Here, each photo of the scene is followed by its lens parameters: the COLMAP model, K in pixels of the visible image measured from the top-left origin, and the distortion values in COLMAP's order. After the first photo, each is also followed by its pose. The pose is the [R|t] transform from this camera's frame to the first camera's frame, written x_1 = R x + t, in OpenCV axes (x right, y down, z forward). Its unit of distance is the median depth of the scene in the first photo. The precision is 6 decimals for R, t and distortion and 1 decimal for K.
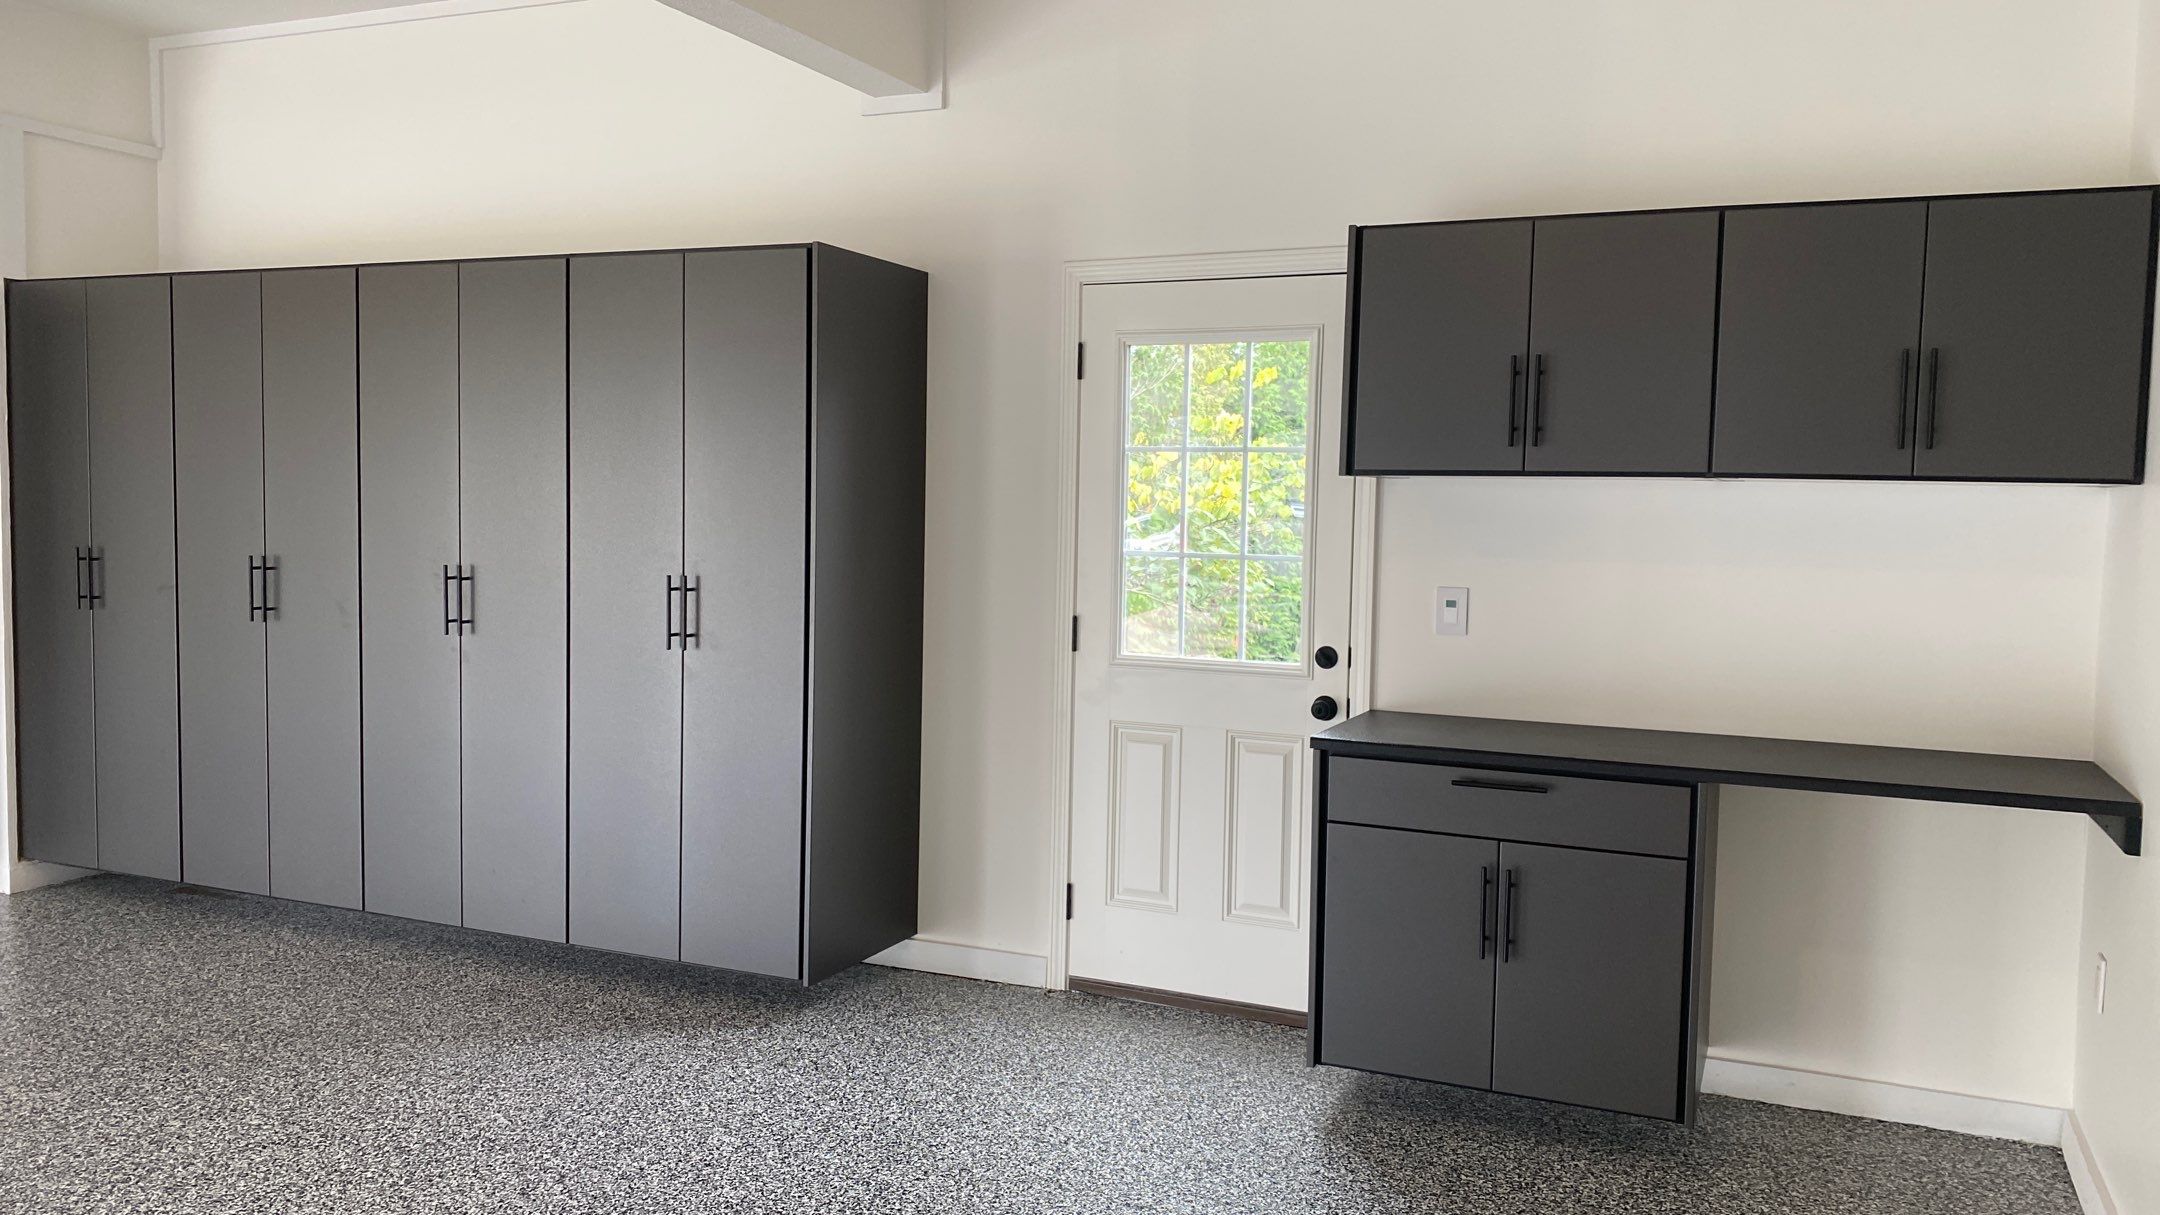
lens RADIAL K [[1651.3, 0, 1069.8], [0, 1651.3, 595.9], [0, 0, 1]] dist [0.043789, -0.053573]
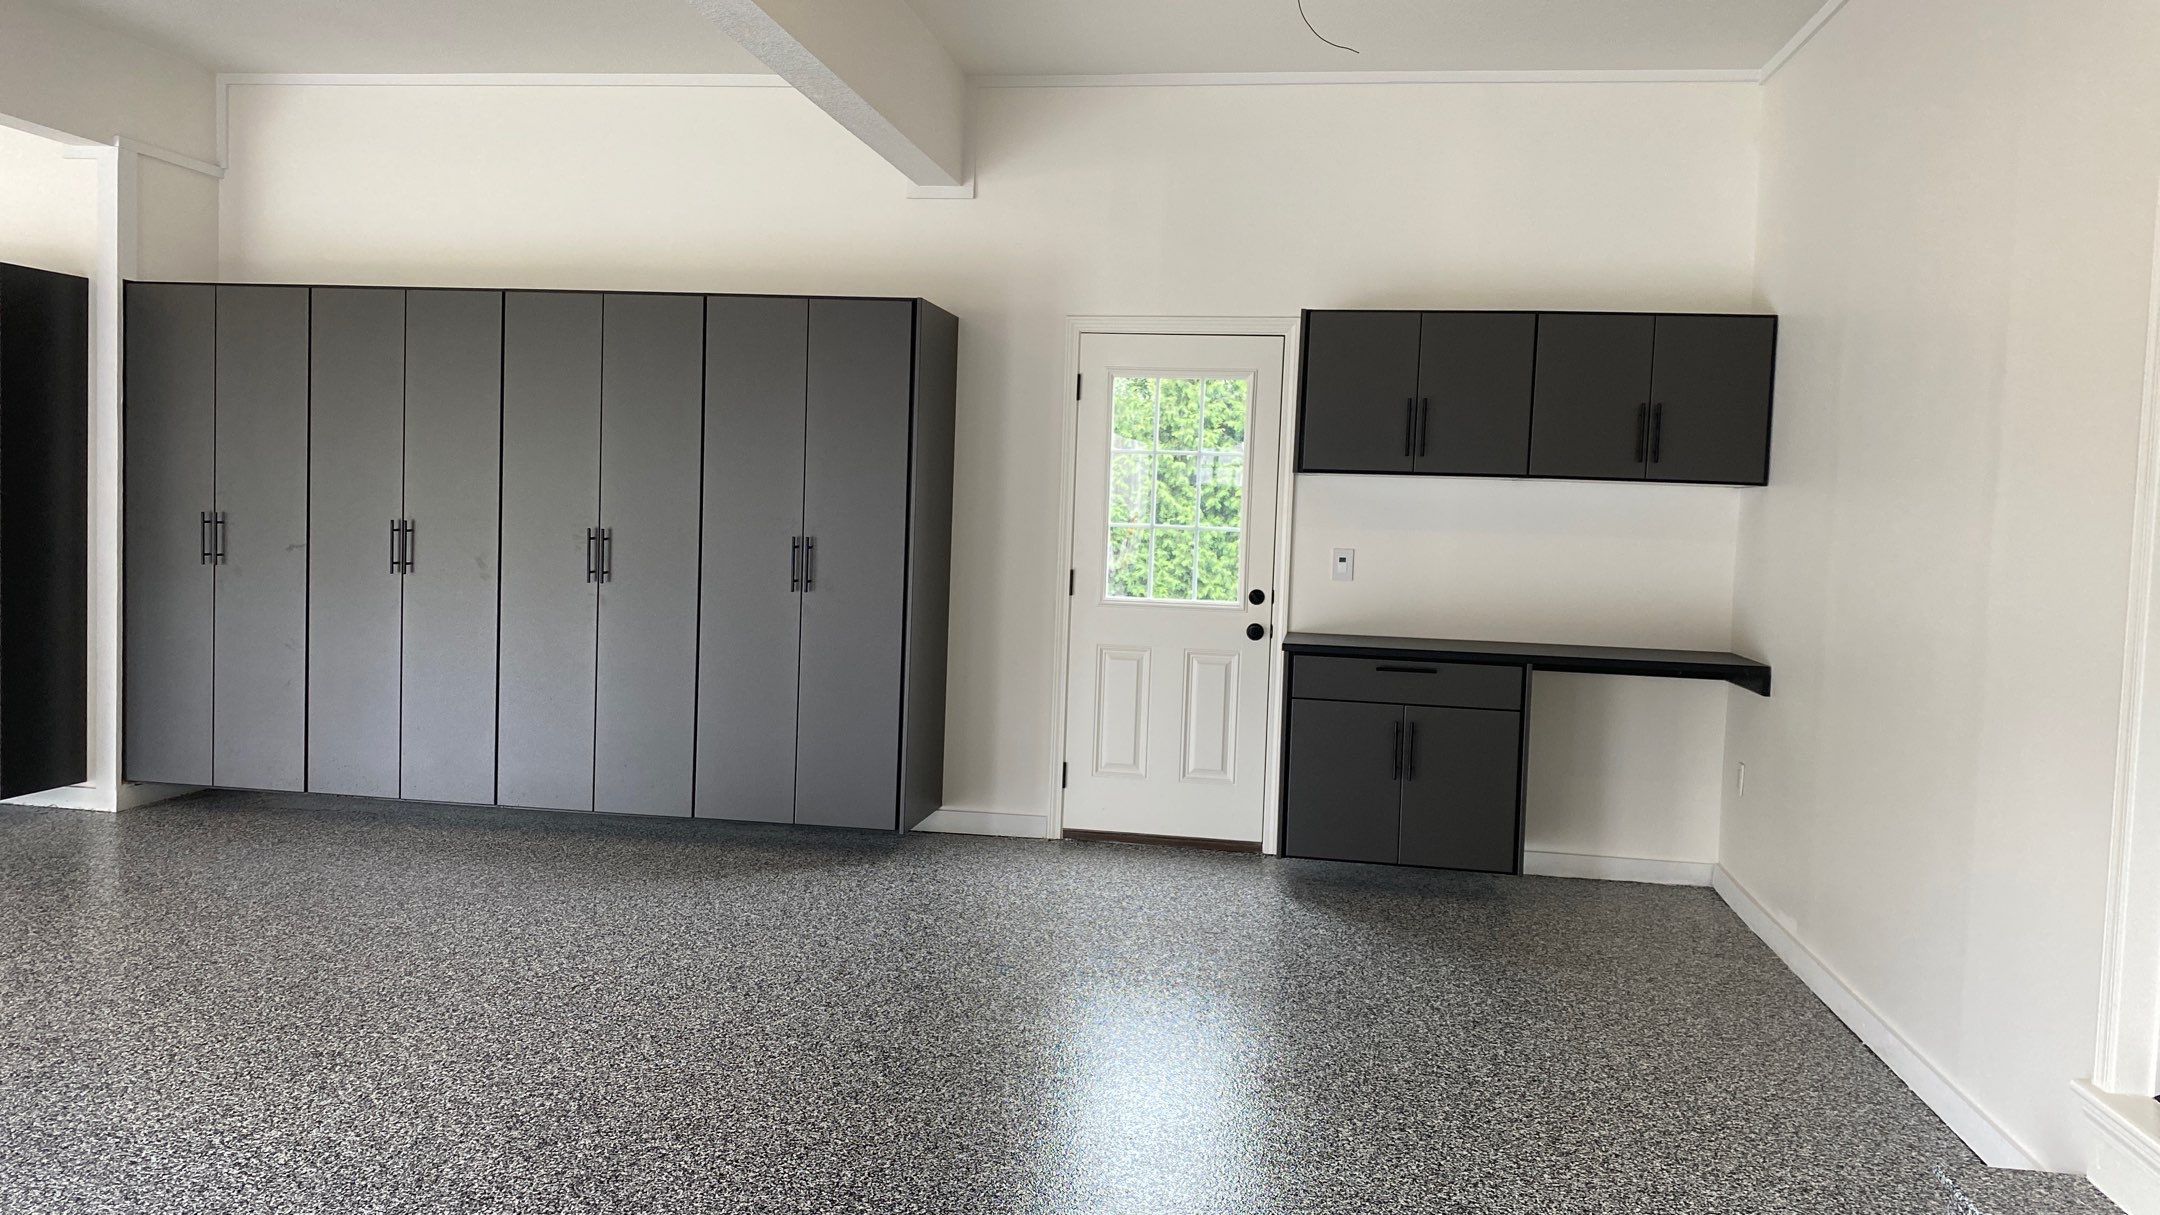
lens RADIAL K [[1629.4, 0, 1076.6], [0, 1629.4, 599.2], [0, 0, 1]] dist [0.049878, -0.069495]
pose [[0.966003, 0.000943, 0.258528, -0.381782], [-0.001332, 0.999998, 0.001330, 0.038500], [-0.258526, -0.001629, 0.966003, -0.362455]]
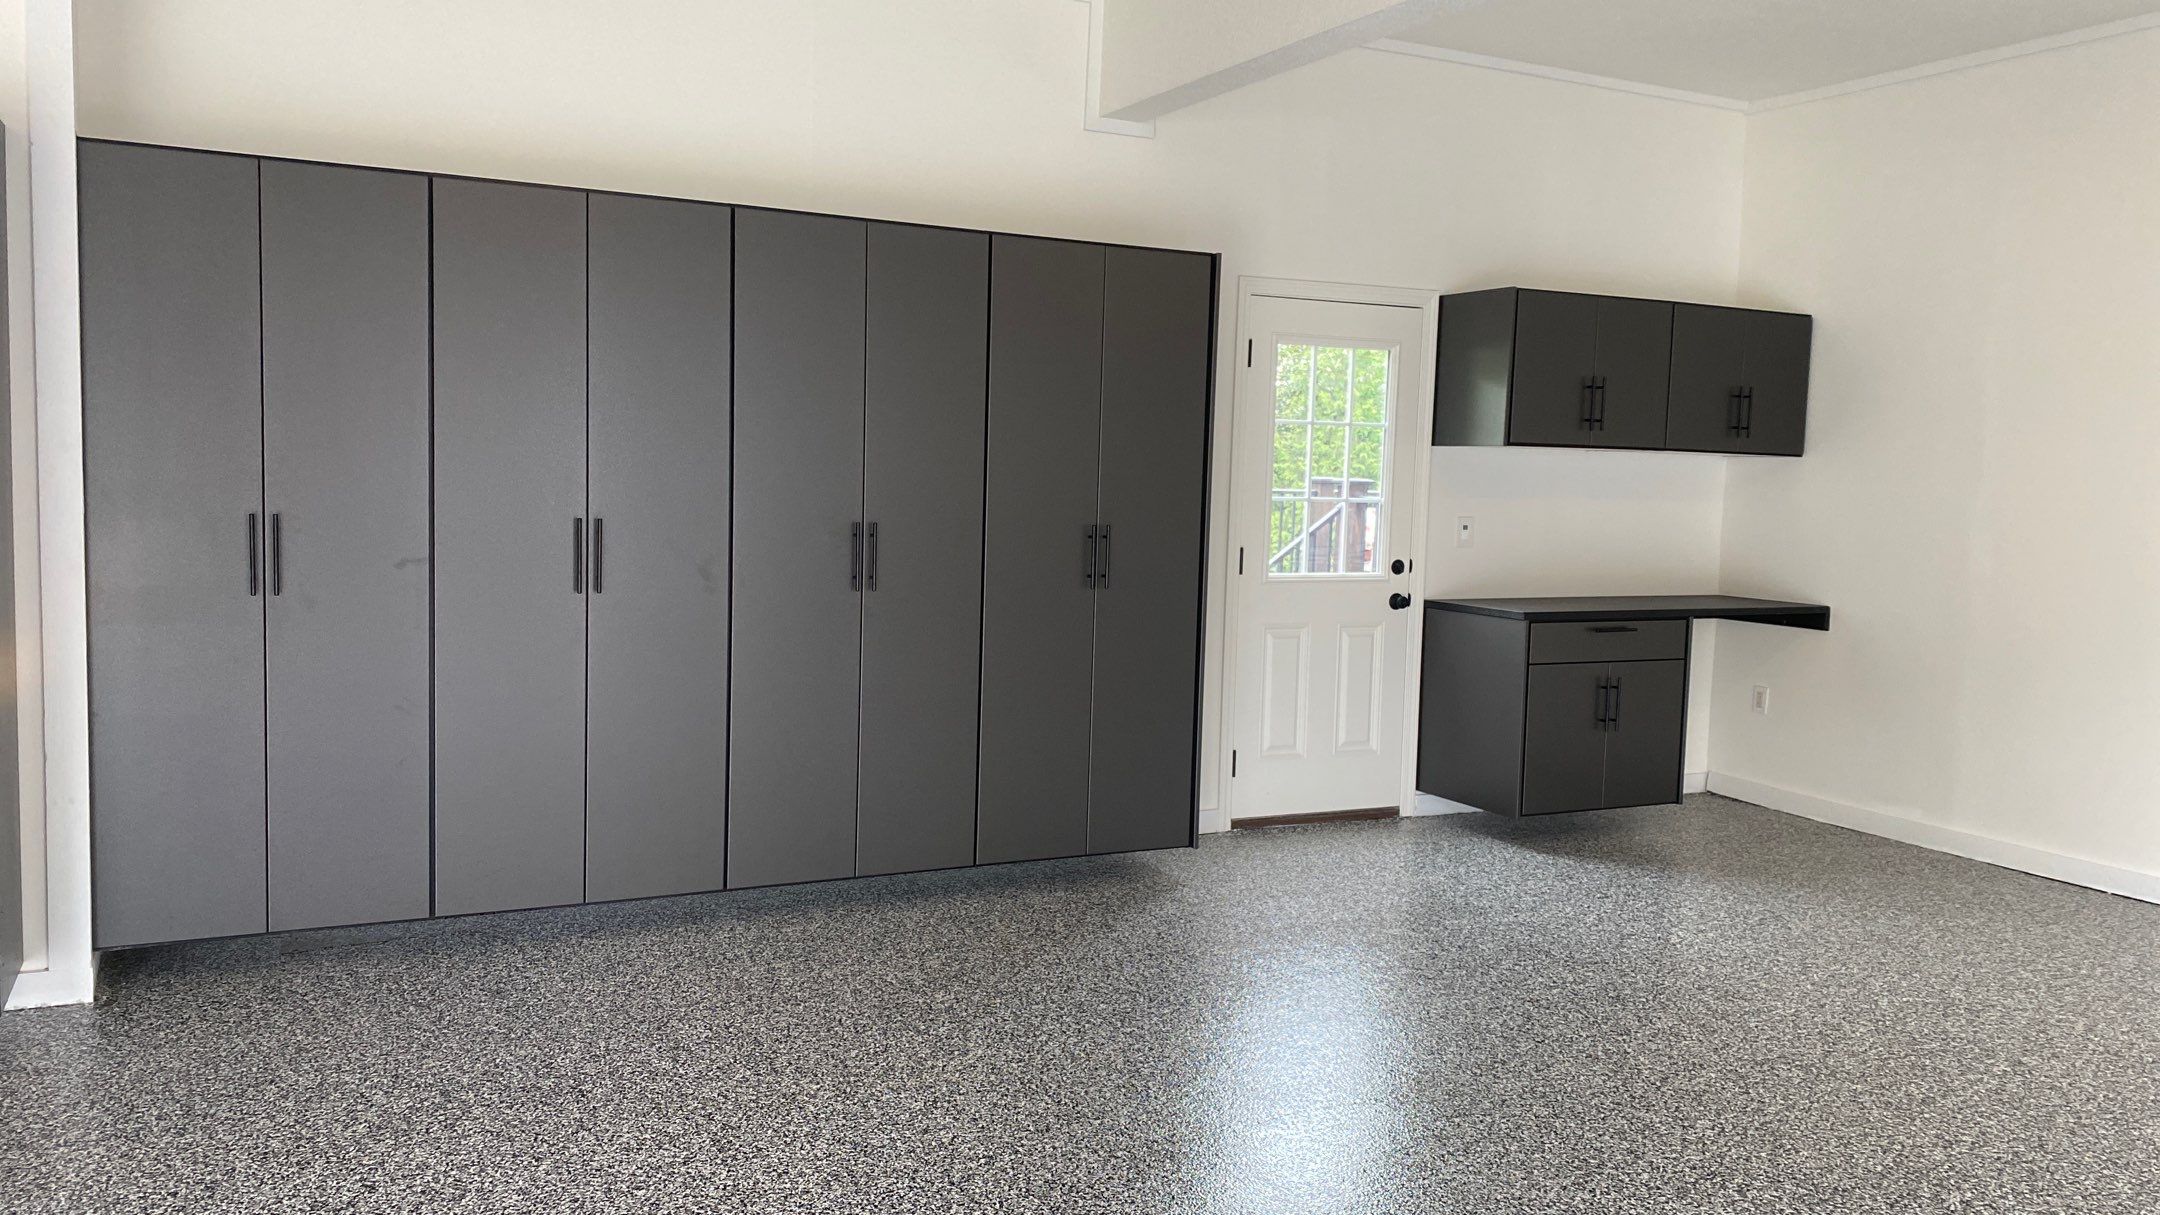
lens RADIAL K [[1629.4, 0, 1071.3], [0, 1629.4, 614.5], [0, 0, 1]] dist [0.049878, -0.069495]
pose [[0.634638, -0.070707, 0.769568, -1.194621], [0.033013, 0.997377, 0.064413, -0.025033], [-0.772104, -0.015473, 0.635308, 0.300577]]
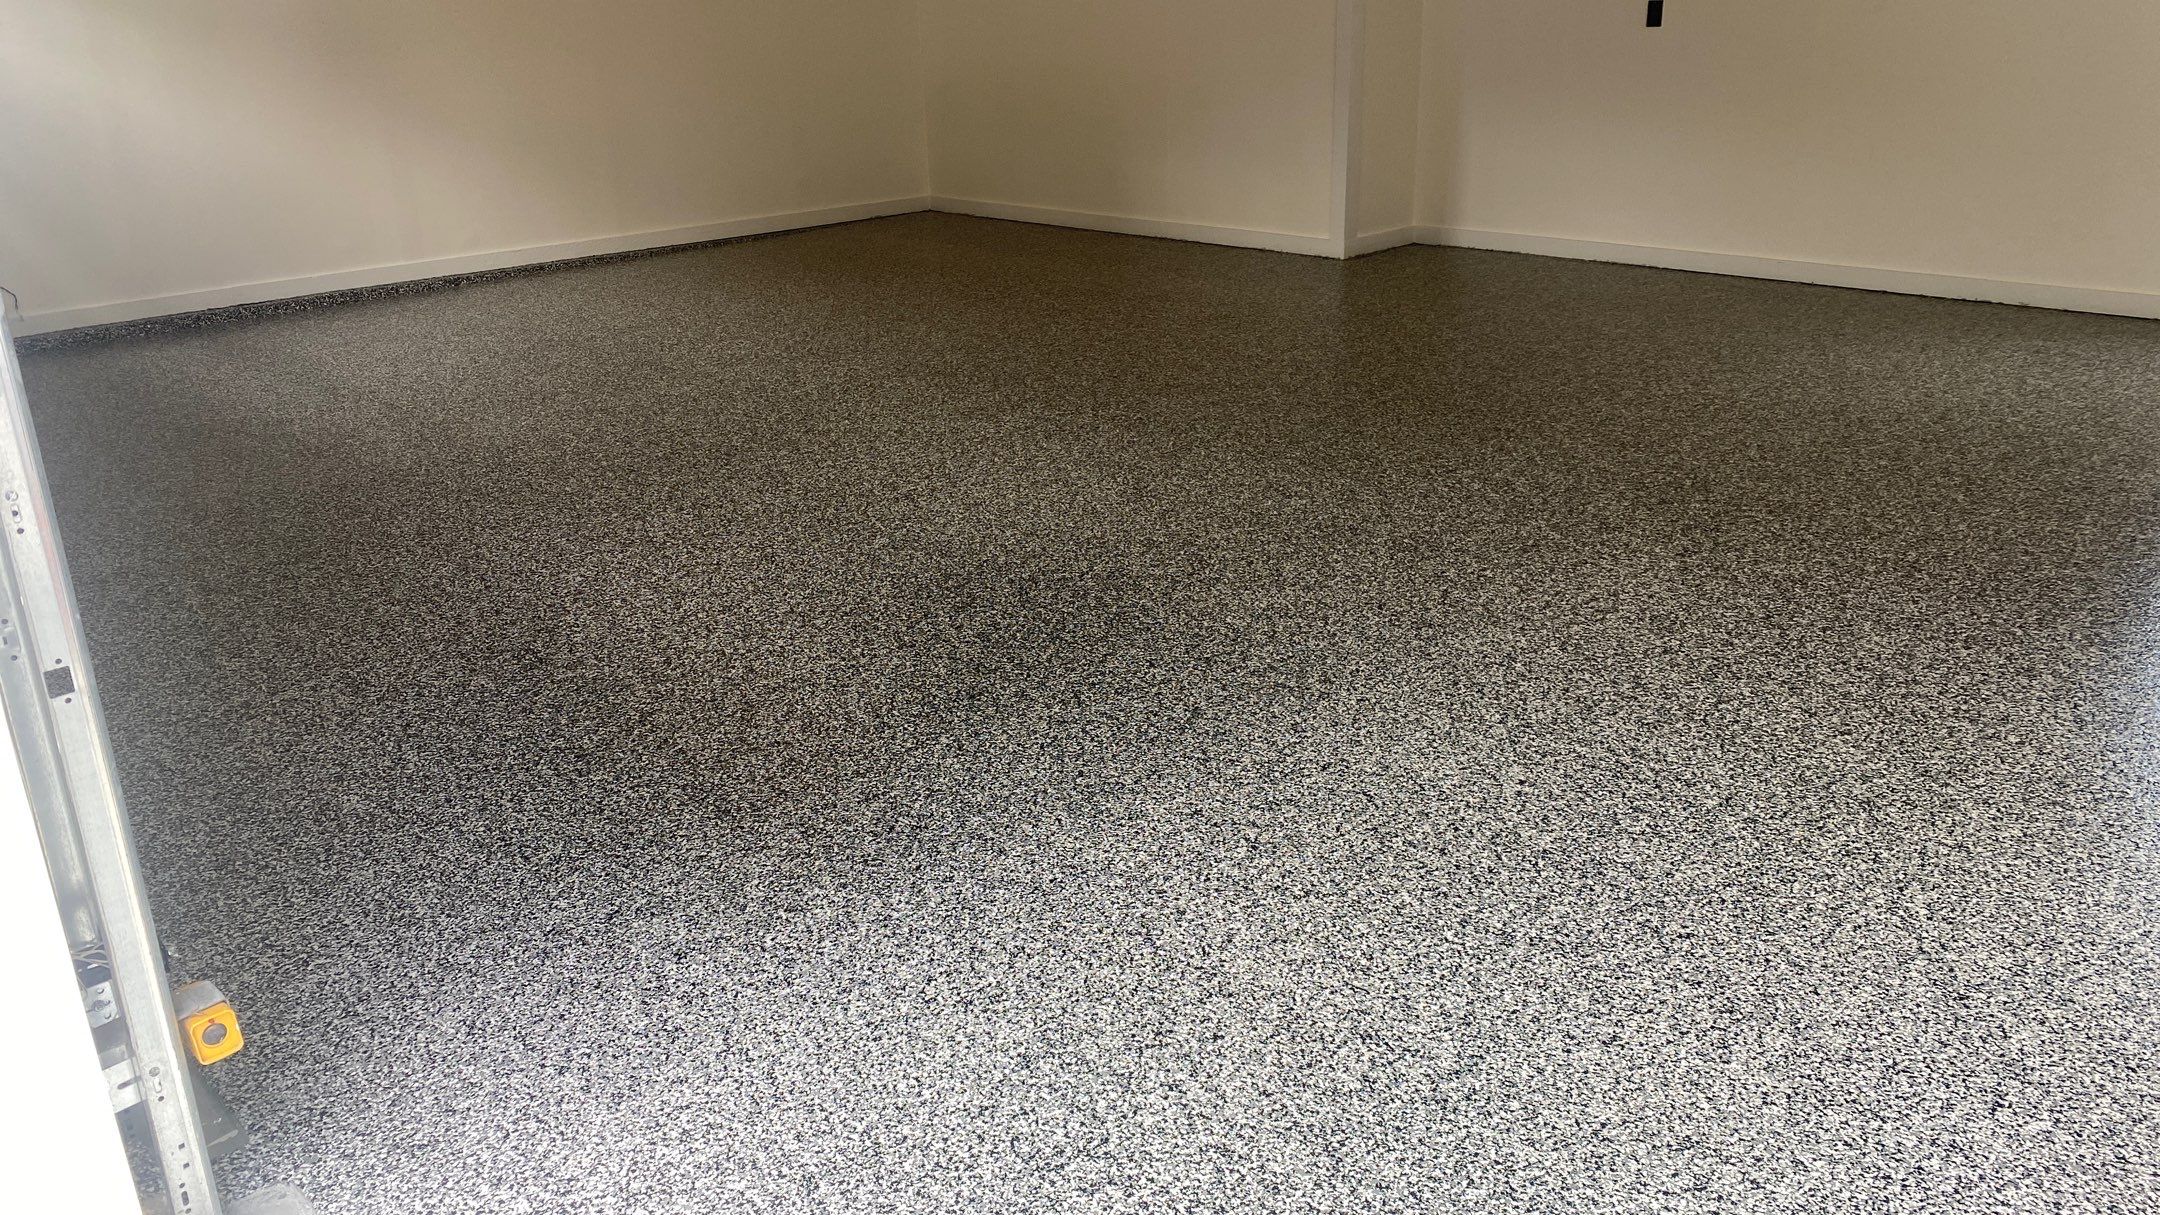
lens RADIAL K [[1629.4, 0, 1082.5], [0, 1629.4, 606.2], [0, 0, 1]] dist [0.049878, -0.069495]
pose [[0.923369, 0.092713, -0.372550, -0.371823], [0.023486, 0.954943, 0.295858, 0.049959], [0.383194, -0.281936, 0.879588, -0.605013]]
